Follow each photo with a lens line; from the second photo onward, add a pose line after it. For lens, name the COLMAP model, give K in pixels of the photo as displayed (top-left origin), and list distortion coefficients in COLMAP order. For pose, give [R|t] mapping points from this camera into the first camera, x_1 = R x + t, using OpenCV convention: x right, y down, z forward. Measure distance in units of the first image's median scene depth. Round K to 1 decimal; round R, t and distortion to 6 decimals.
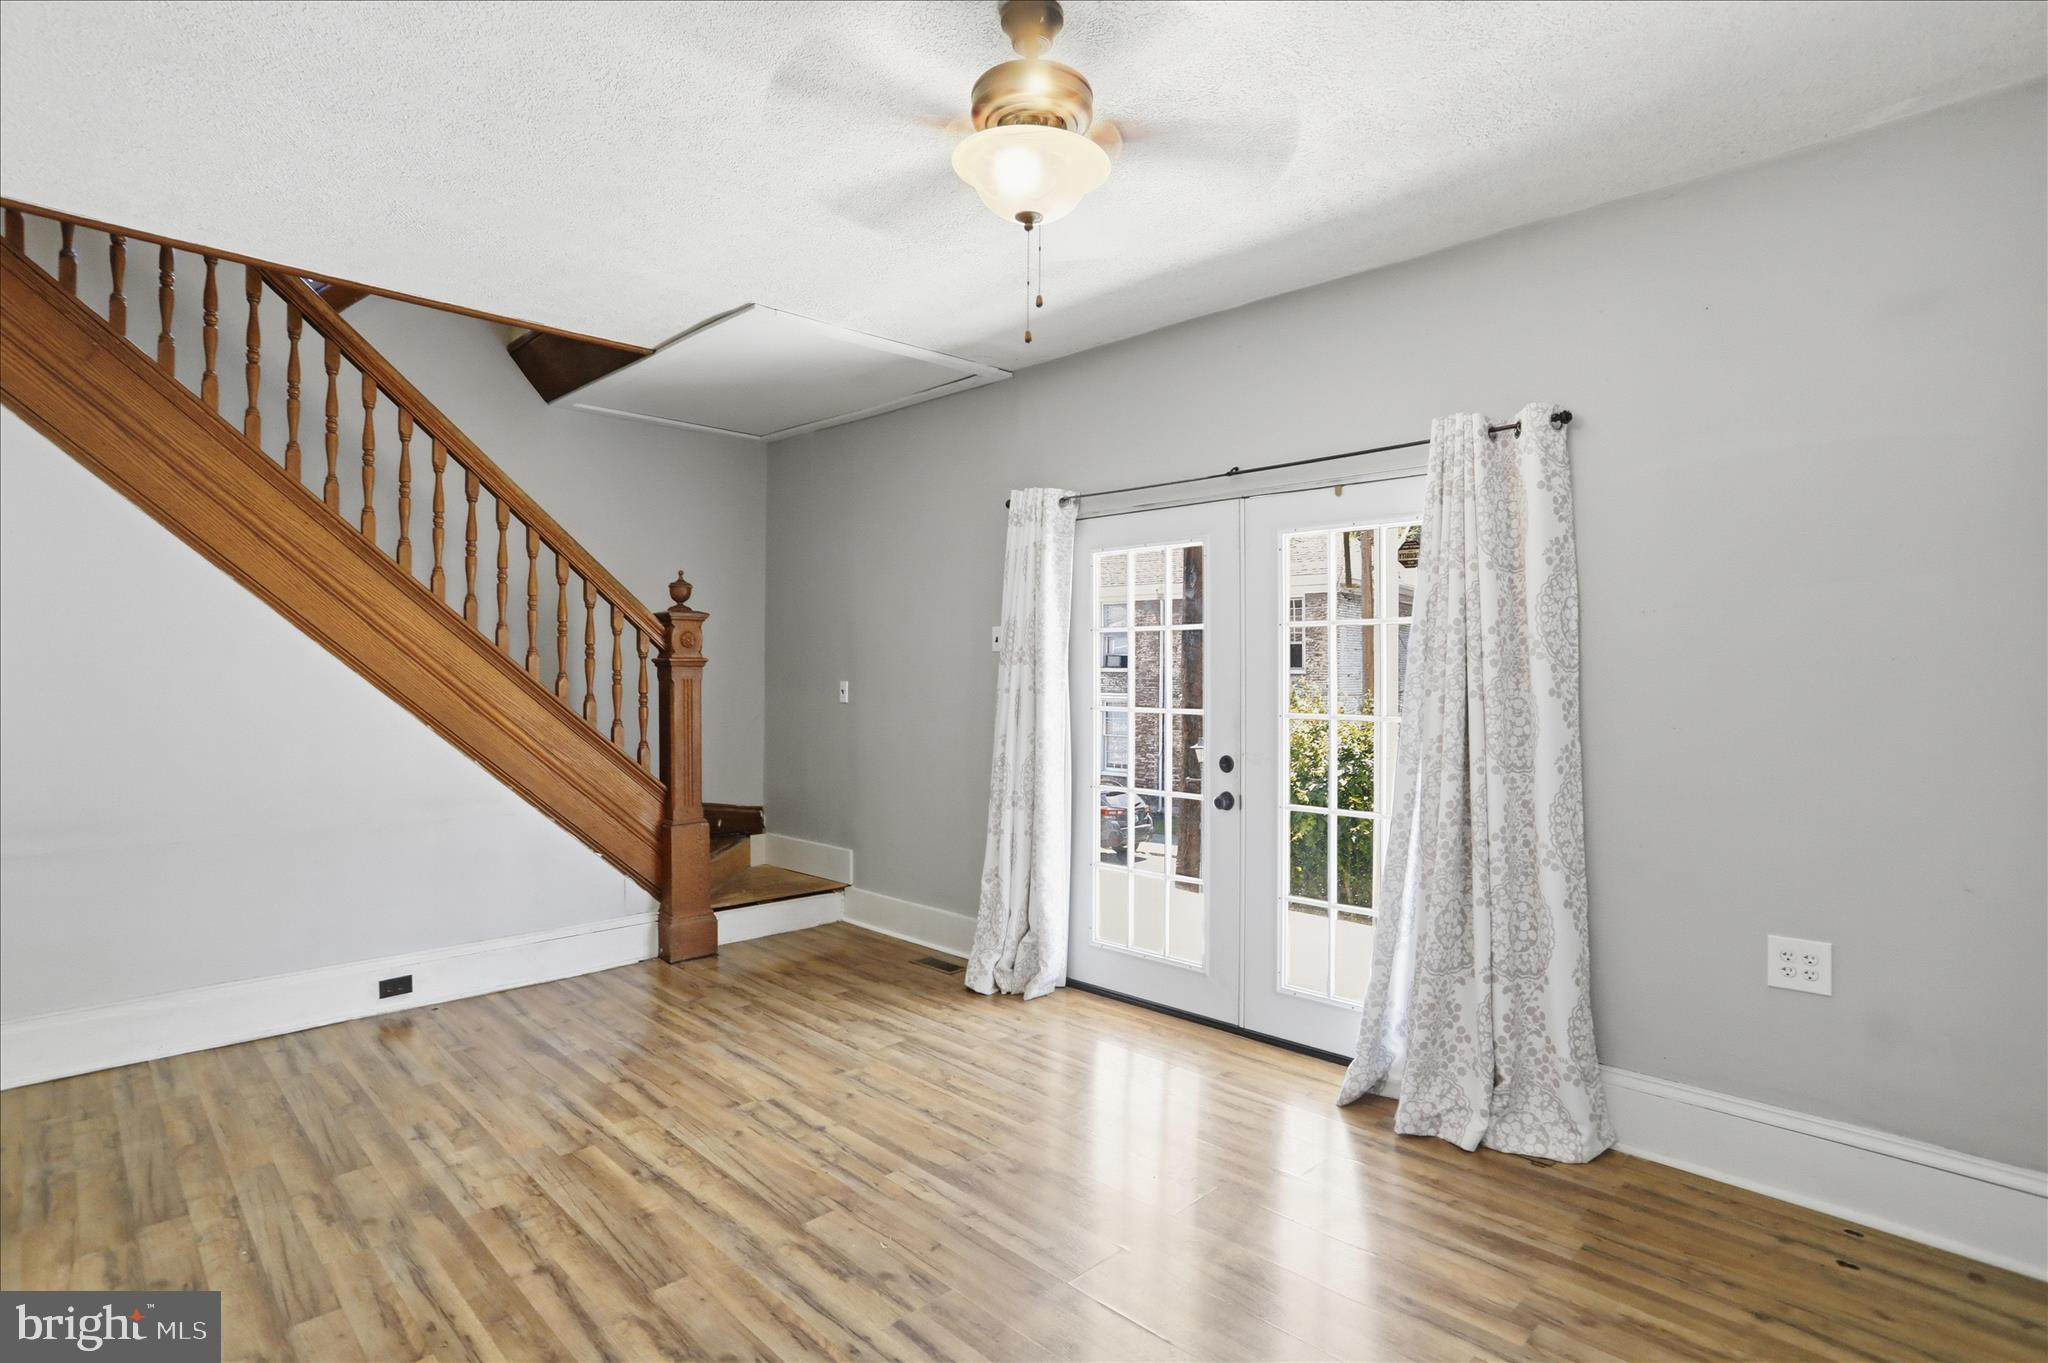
lens RADIAL K [[1025.1, 0, 1024.3], [0, 1025.1, 662.6], [0, 0, 1]] dist [-0.074277, 0.031567]
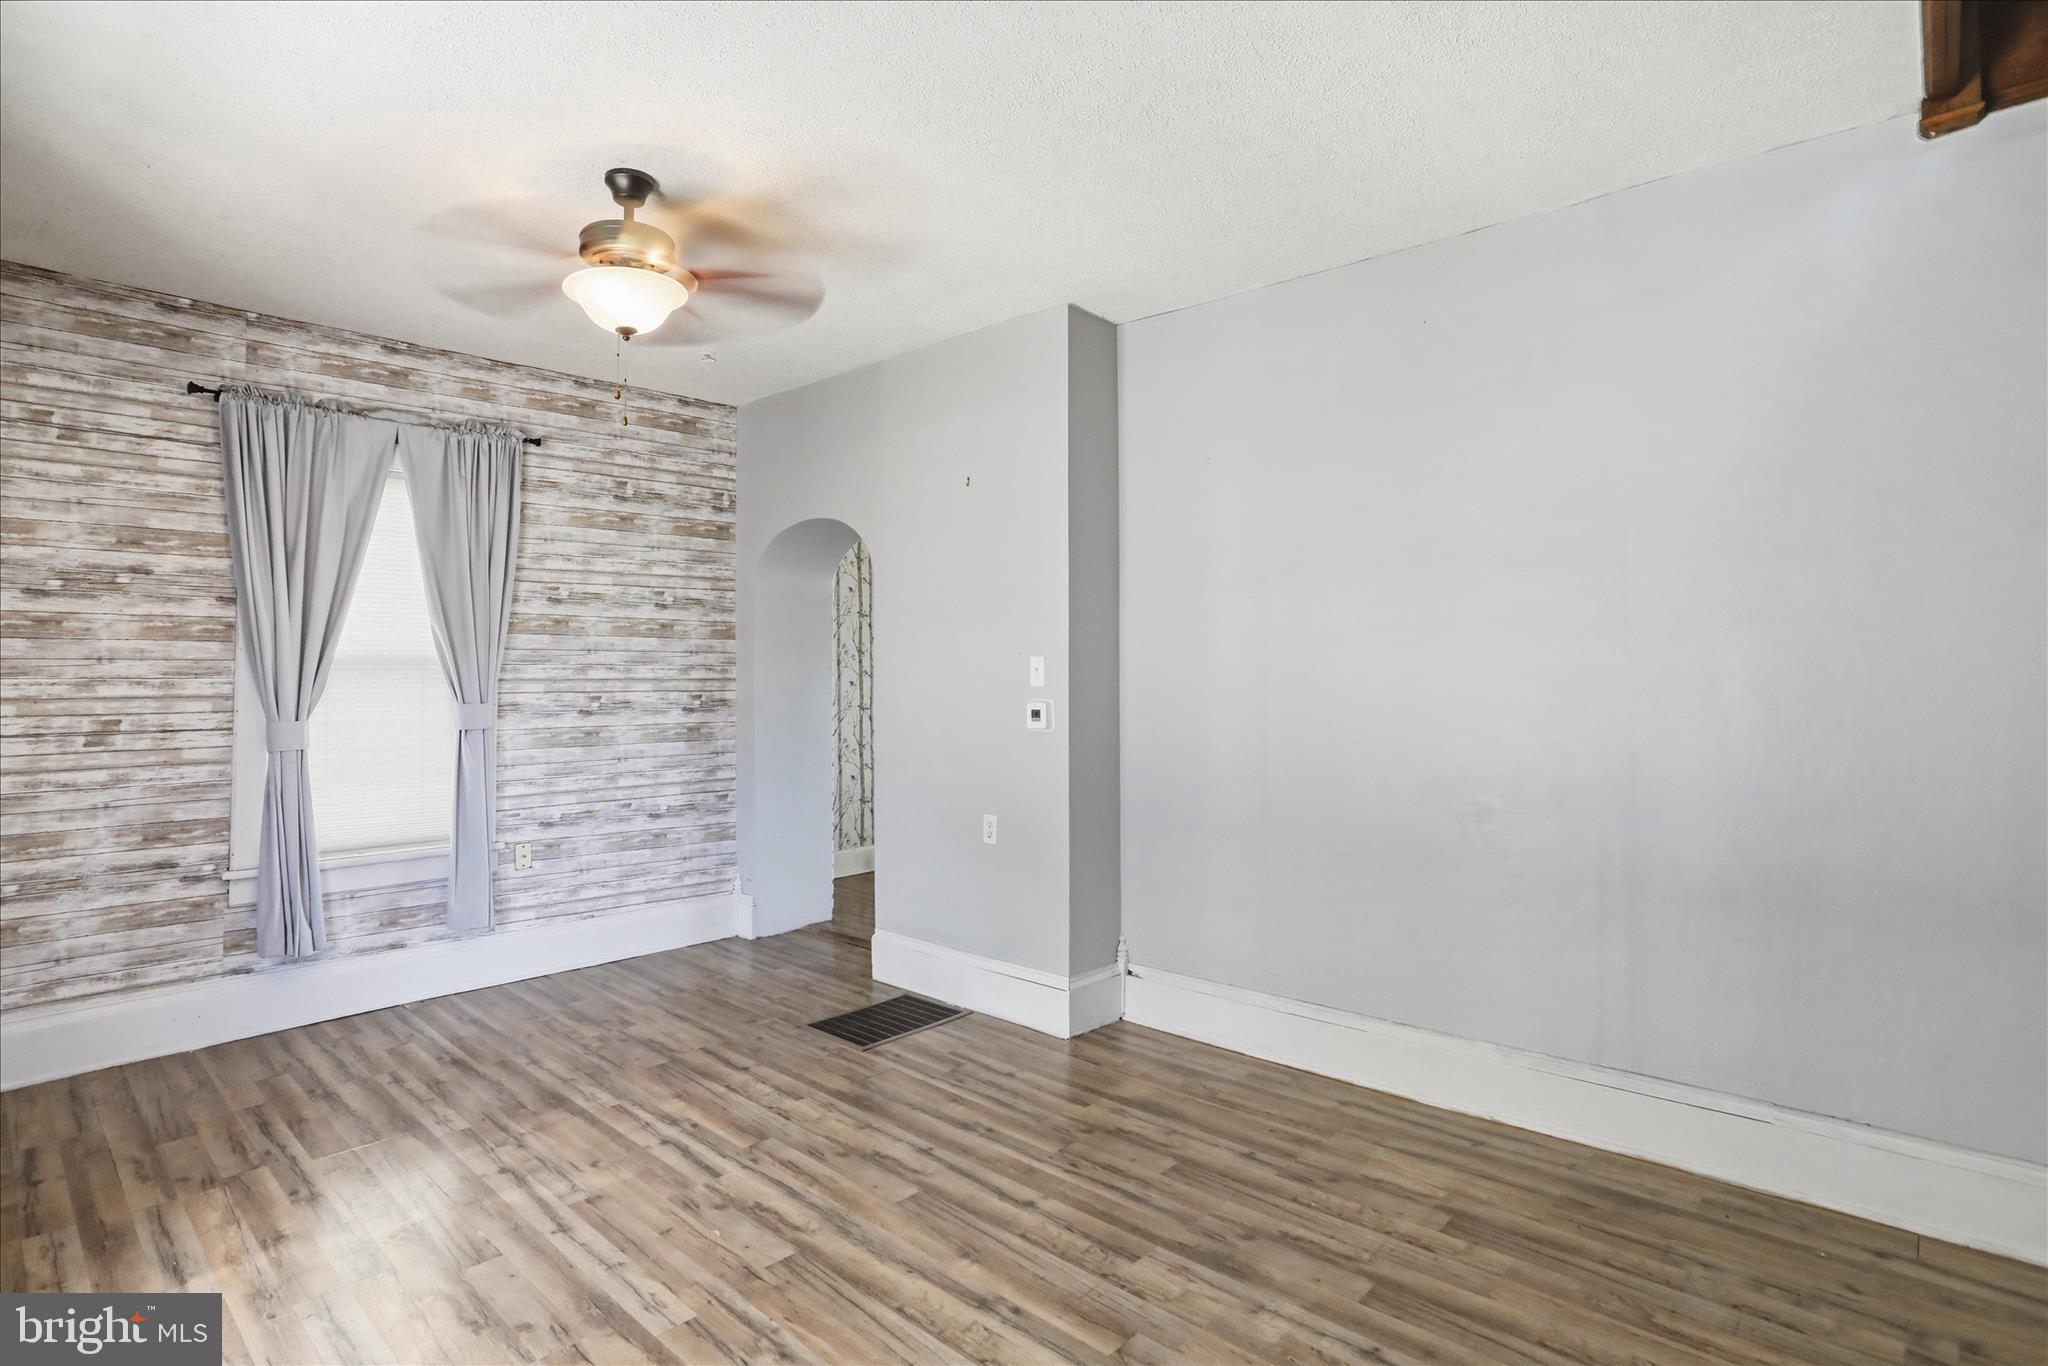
lens RADIAL K [[1025.1, 0, 1024.3], [0, 1025.1, 664.1], [0, 0, 1]] dist [-0.074277, 0.031567]
pose [[-0.999153, 0.000135, -0.041143, -0.385227], [0.000741, 0.999892, -0.014706, 0.013488], [0.041137, -0.014724, -0.999045, 1.905746]]
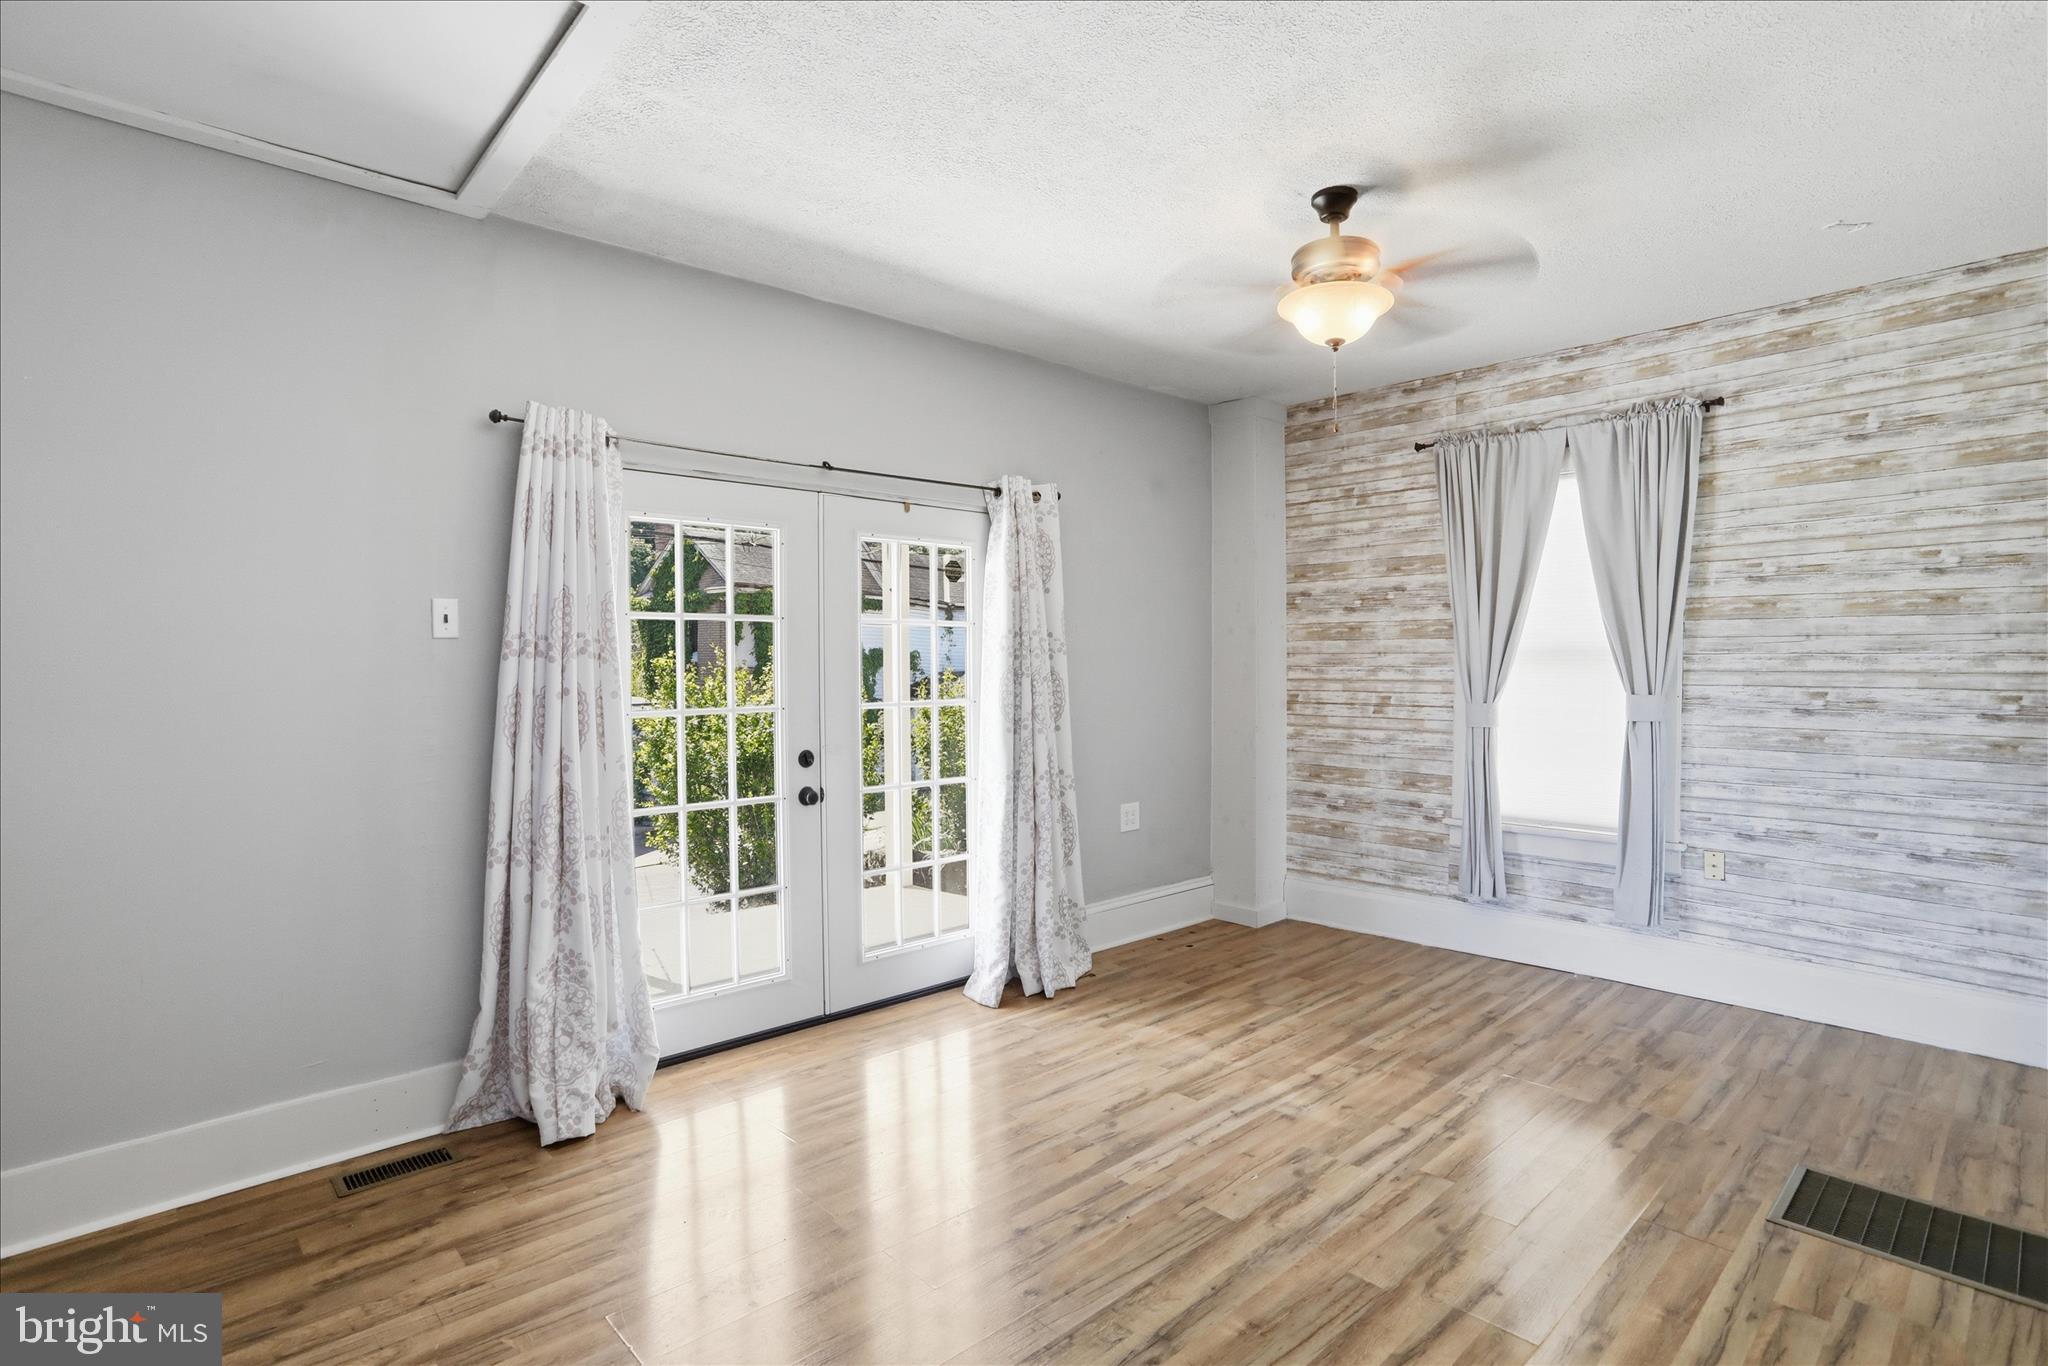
lens RADIAL K [[1002.6, 0, 1044.1], [0, 1002.6, 702.0], [0, 0, 1]] dist [-0.068915, 0.029811]
pose [[0.020432, -0.039902, 0.998995, -1.142624], [-0.004681, 0.999188, 0.040006, 0.006846], [-0.999780, -0.005493, 0.020229, 1.133083]]
